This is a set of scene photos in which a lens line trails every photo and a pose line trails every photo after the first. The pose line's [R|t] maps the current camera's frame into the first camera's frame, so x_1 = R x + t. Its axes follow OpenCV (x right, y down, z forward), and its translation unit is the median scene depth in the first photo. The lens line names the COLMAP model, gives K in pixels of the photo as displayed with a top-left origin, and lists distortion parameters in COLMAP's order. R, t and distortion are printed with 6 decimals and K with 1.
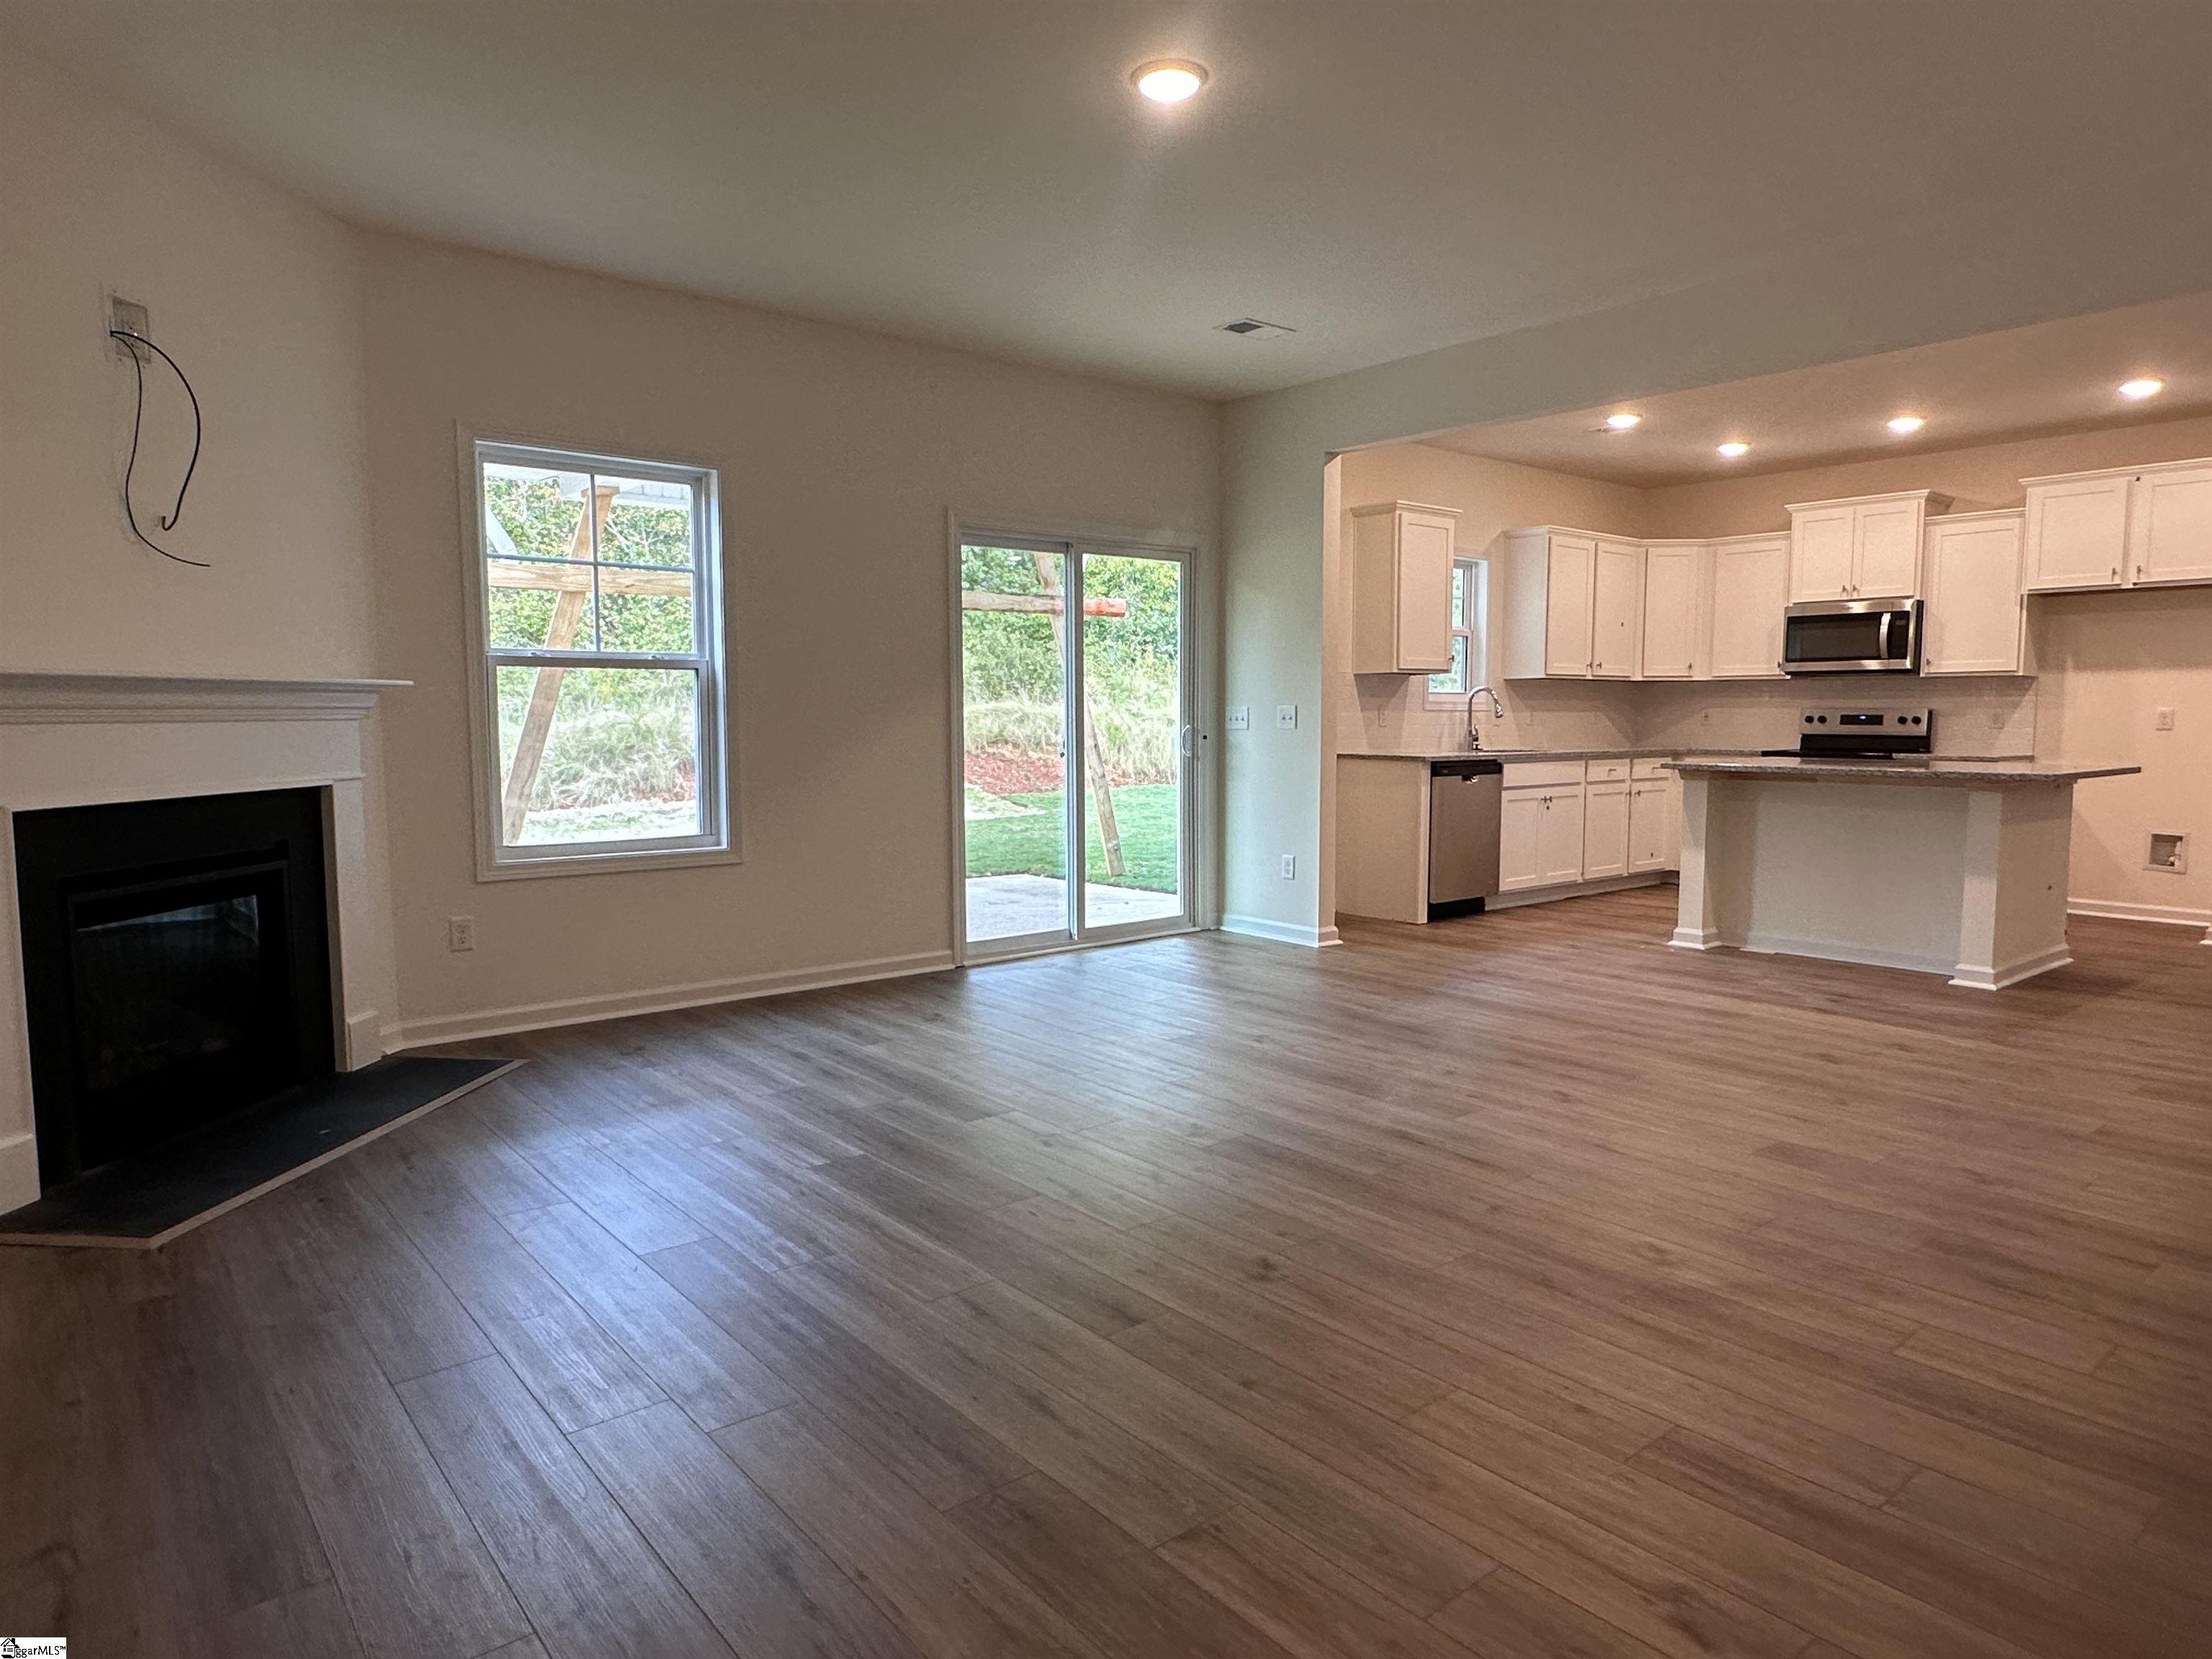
lens RADIAL K [[1343.3, 0, 1103.8], [0, 1343.3, 860.8], [0, 0, 1]] dist [-0.005302, 0.001142]
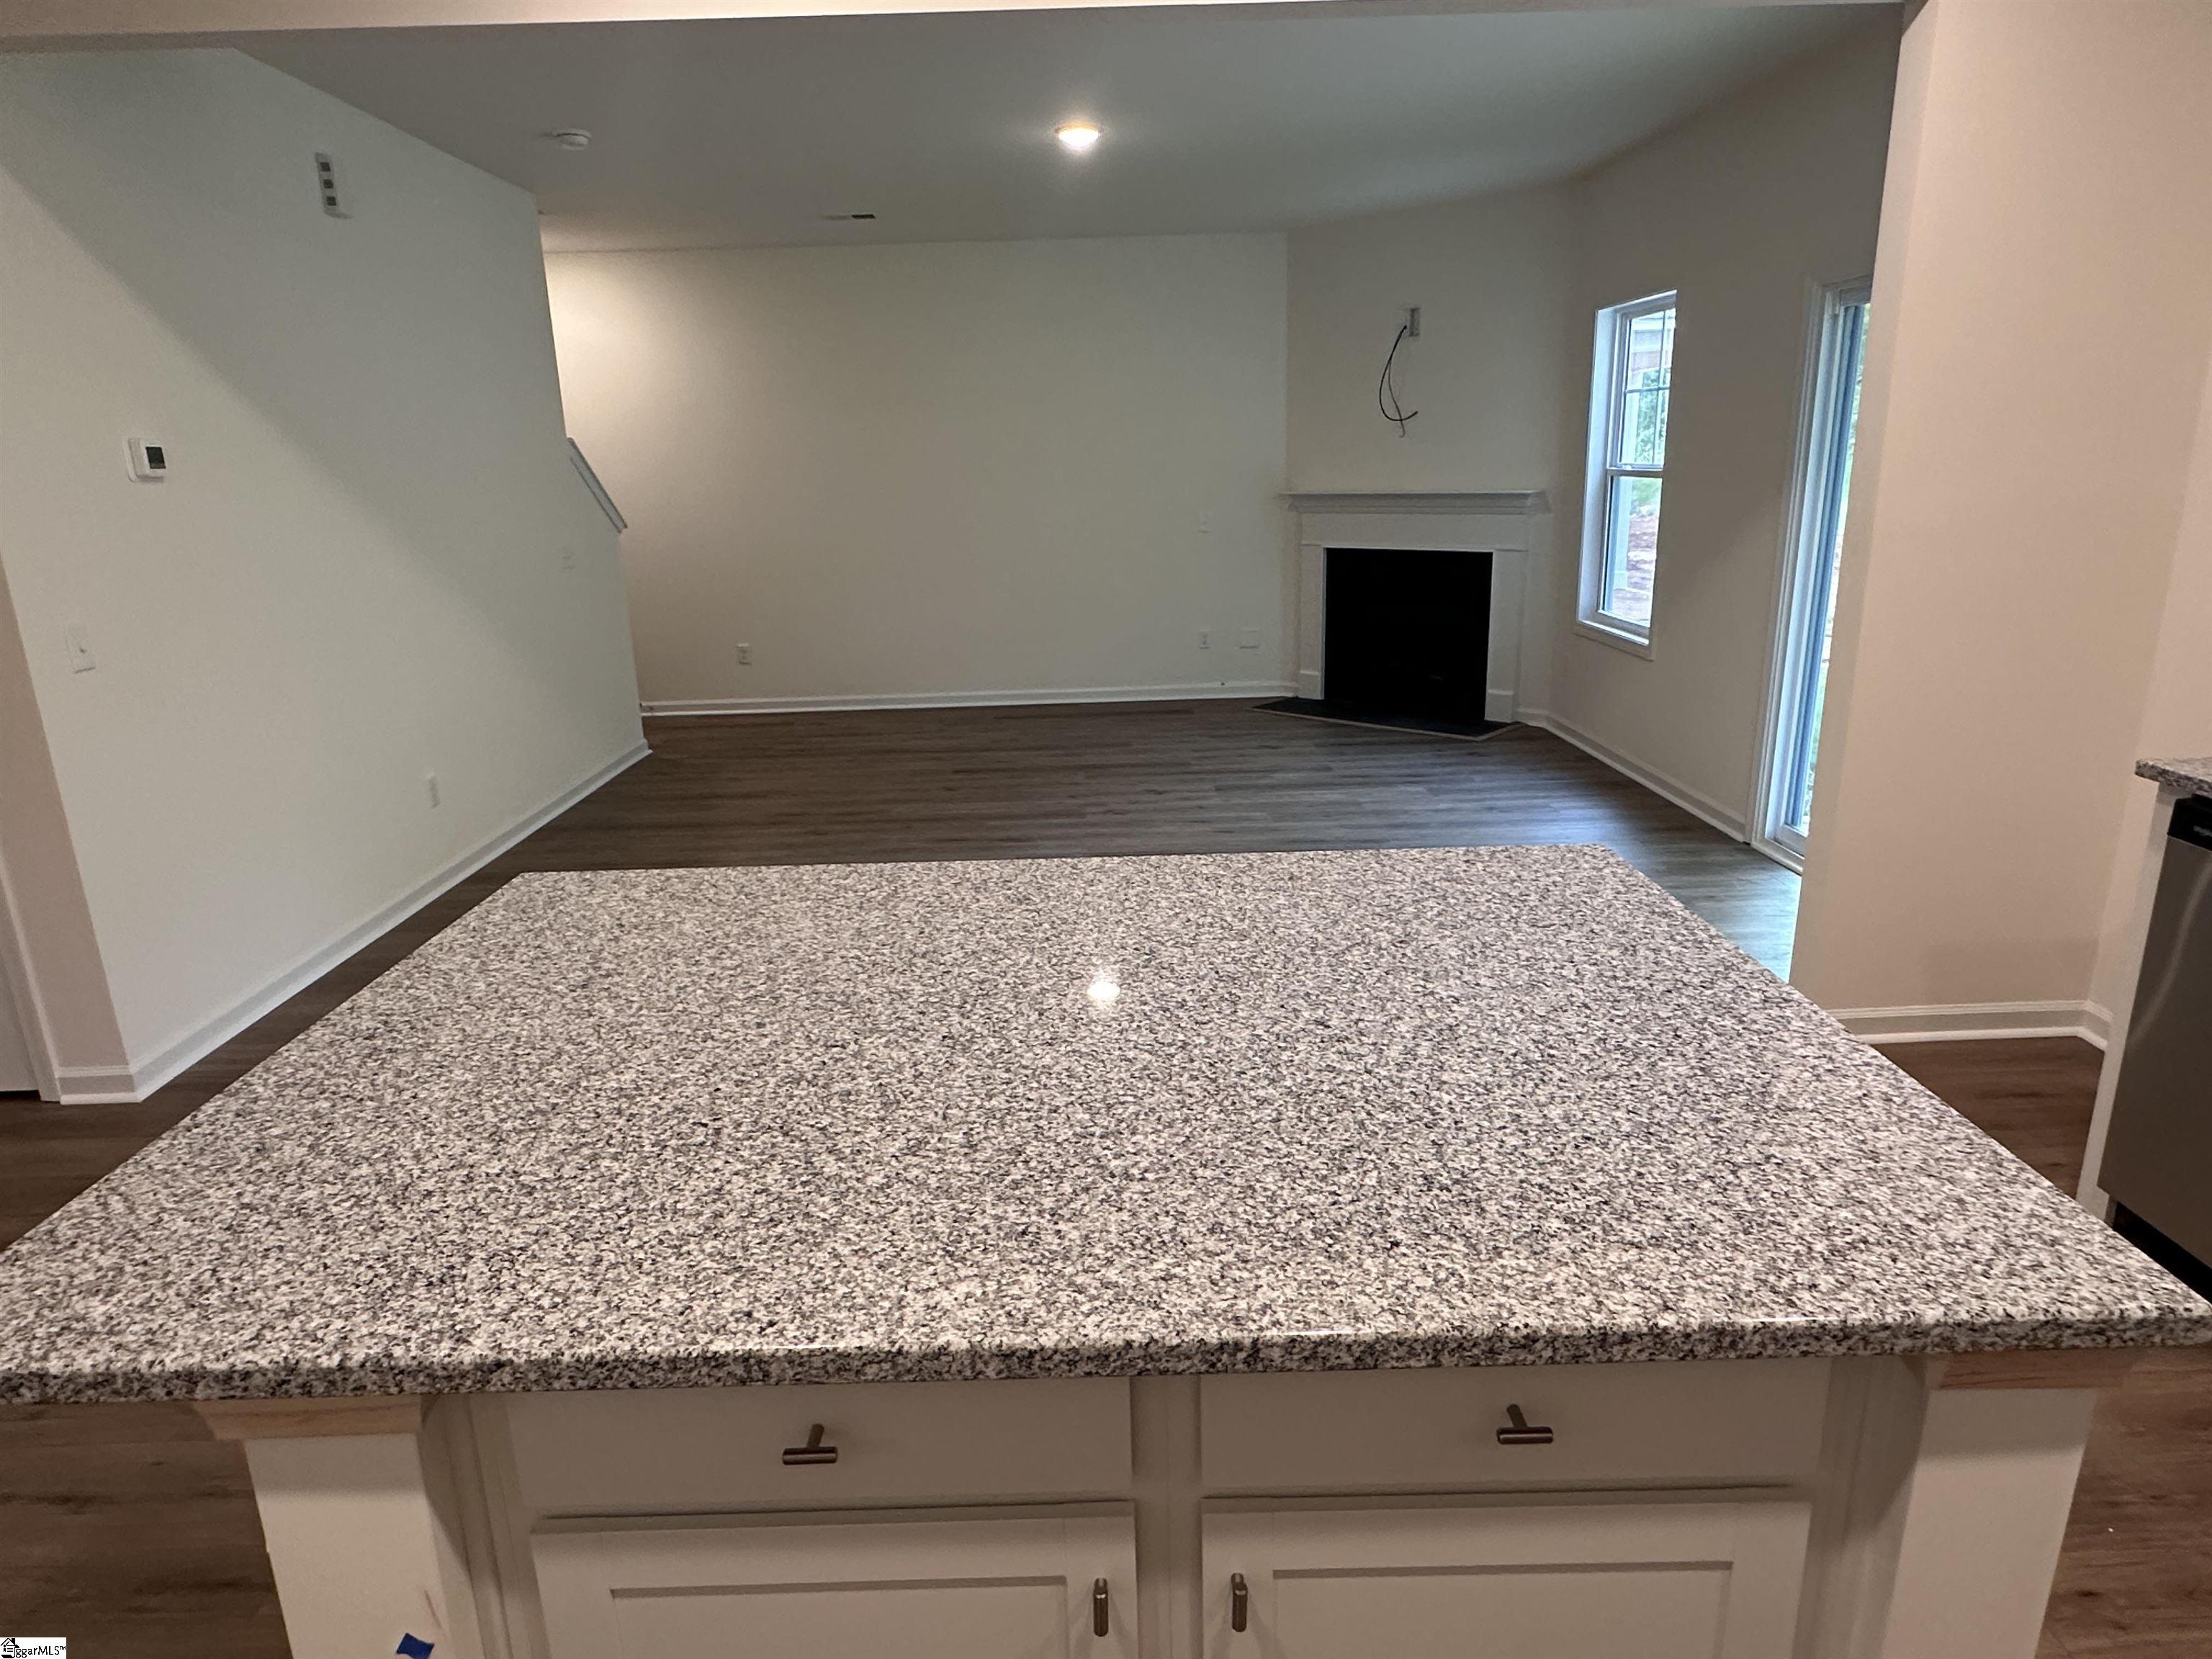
lens RADIAL K [[1343.3, 0, 1095.2], [0, 1343.3, 839.4], [0, 0, 1]] dist [-0.005302, 0.001142]
pose [[-0.628235, 0.231796, -0.742692, 0.589992], [-0.056092, 0.938610, 0.340390, -0.142385], [0.775999, 0.255504, -0.576666, 0.893826]]
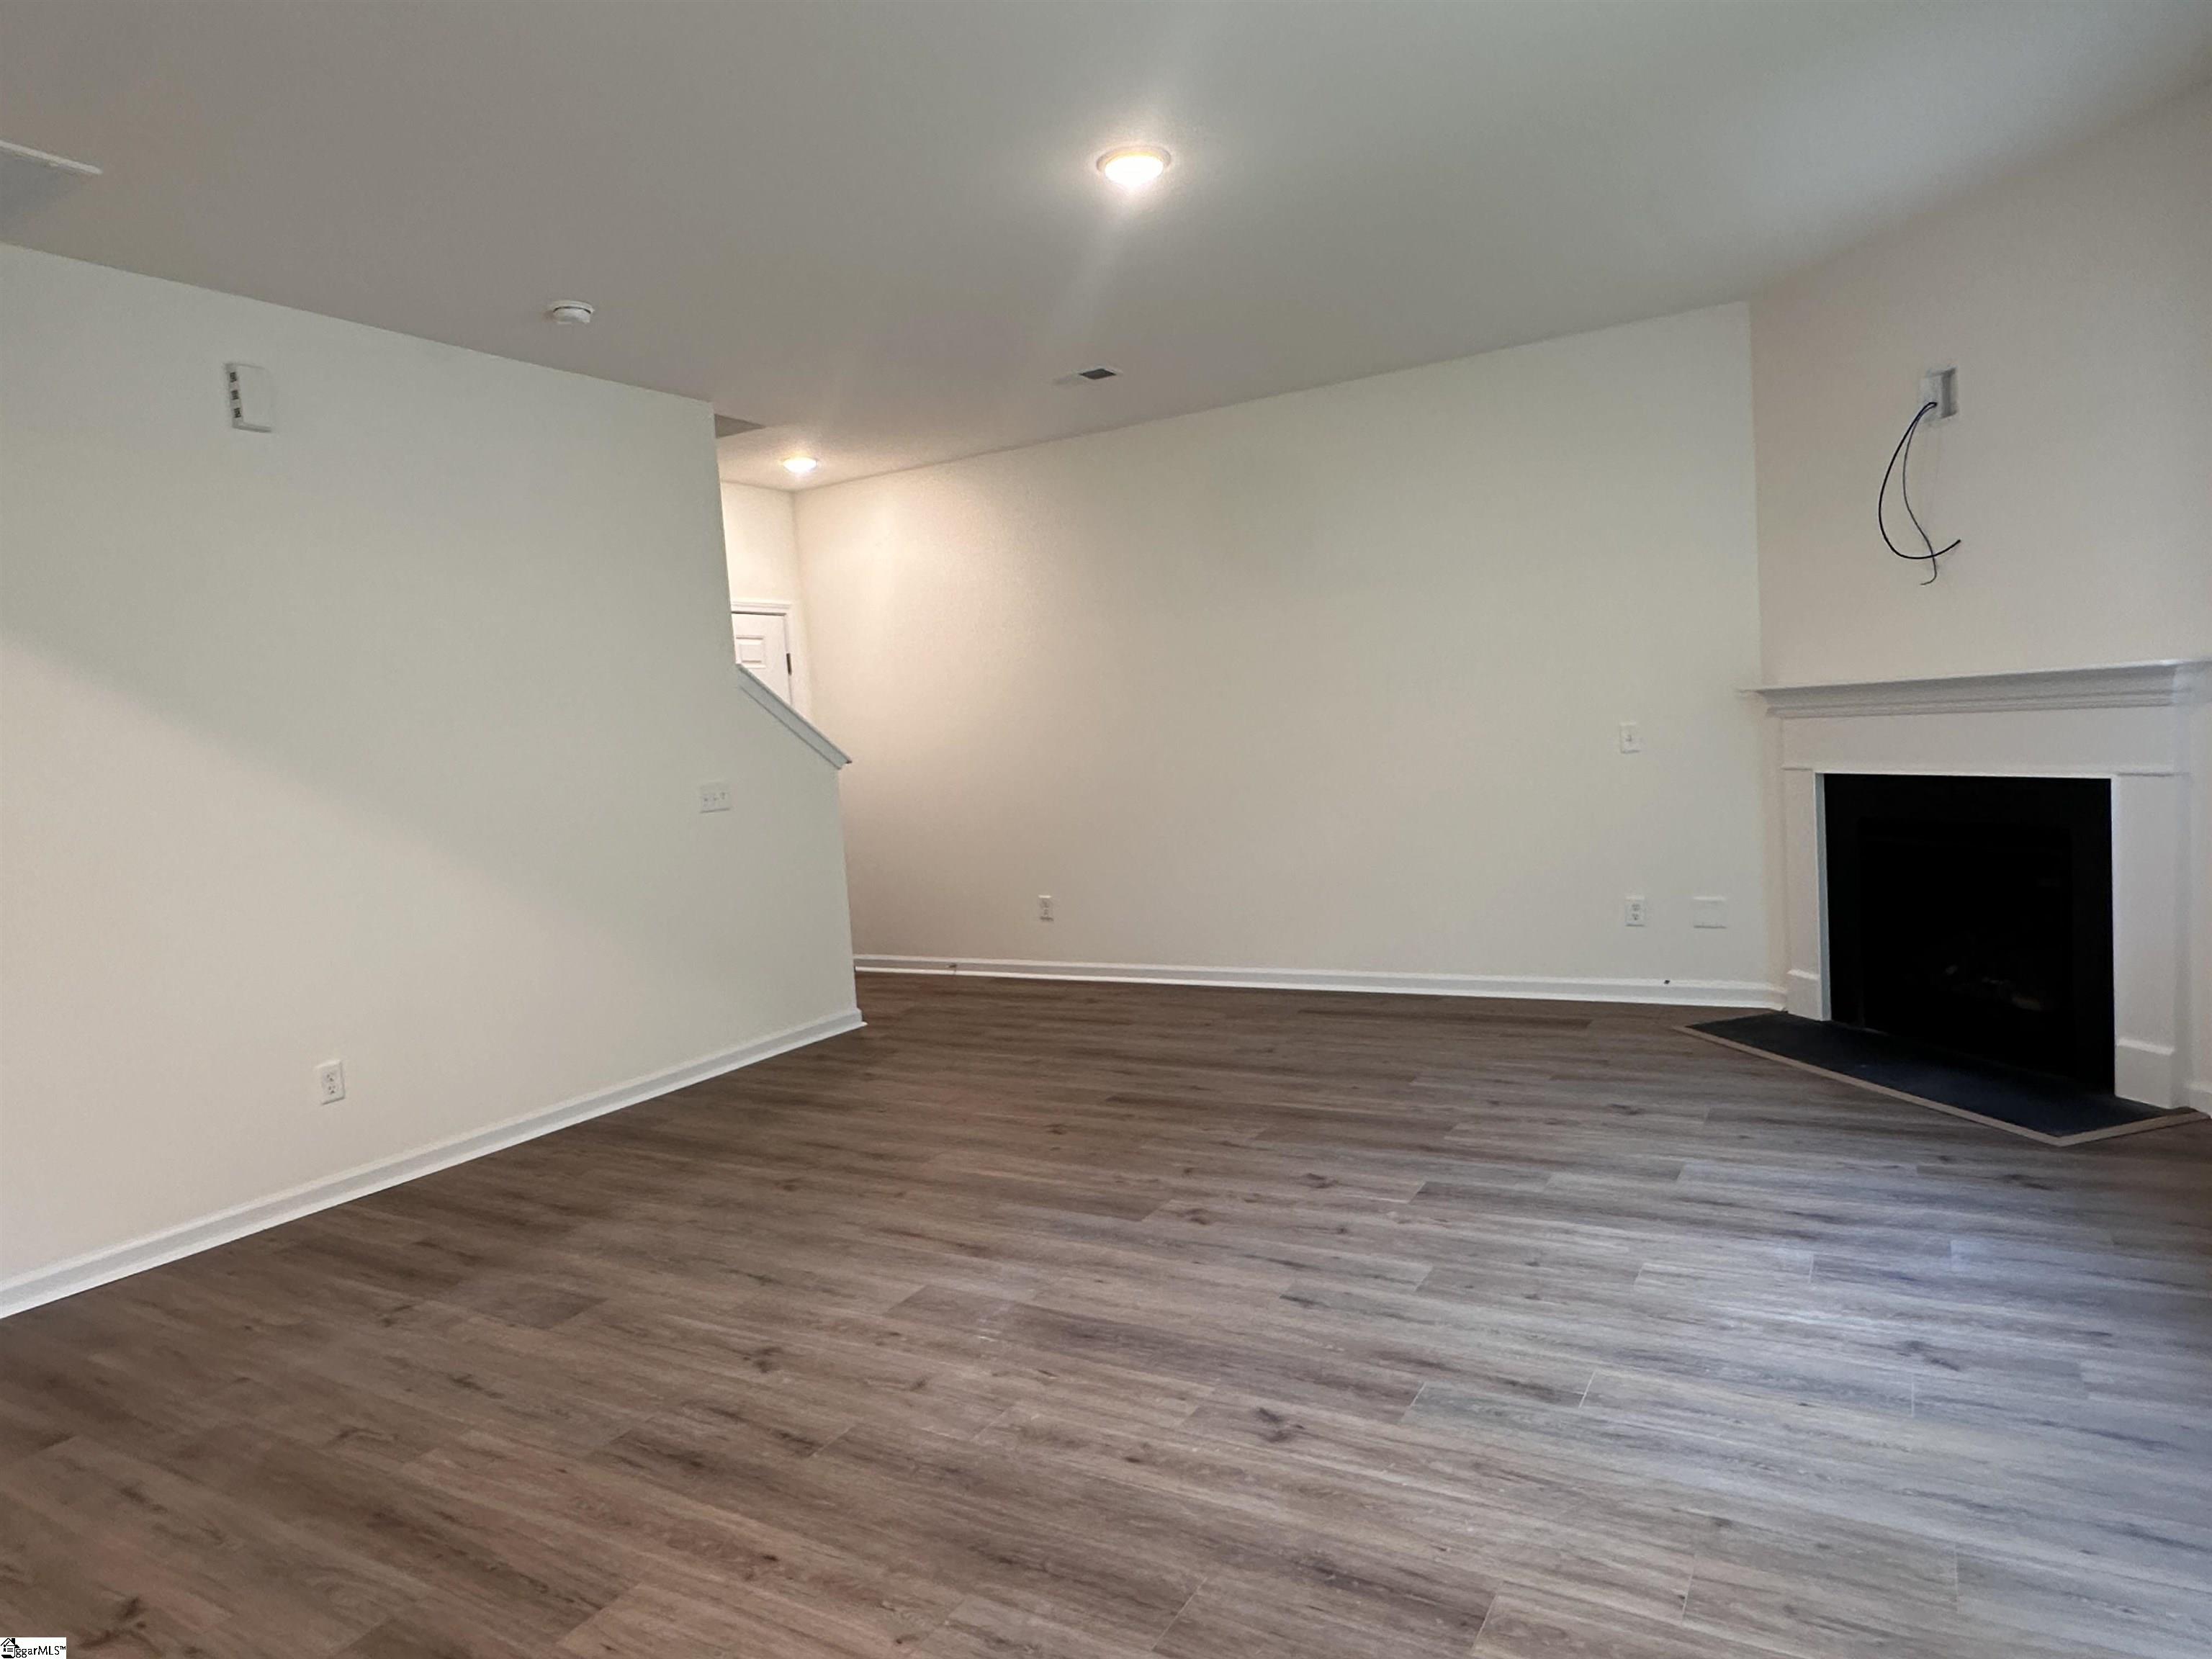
lens RADIAL K [[1343.3, 0, 1097.0], [0, 1343.3, 831.5], [0, 0, 1]] dist [-0.005302, 0.001142]
pose [[-0.938708, 0.094890, -0.331397, 0.196938], [0.035410, 0.982825, 0.181113, -0.110835], [0.342891, 0.158277, -0.925945, 0.849010]]
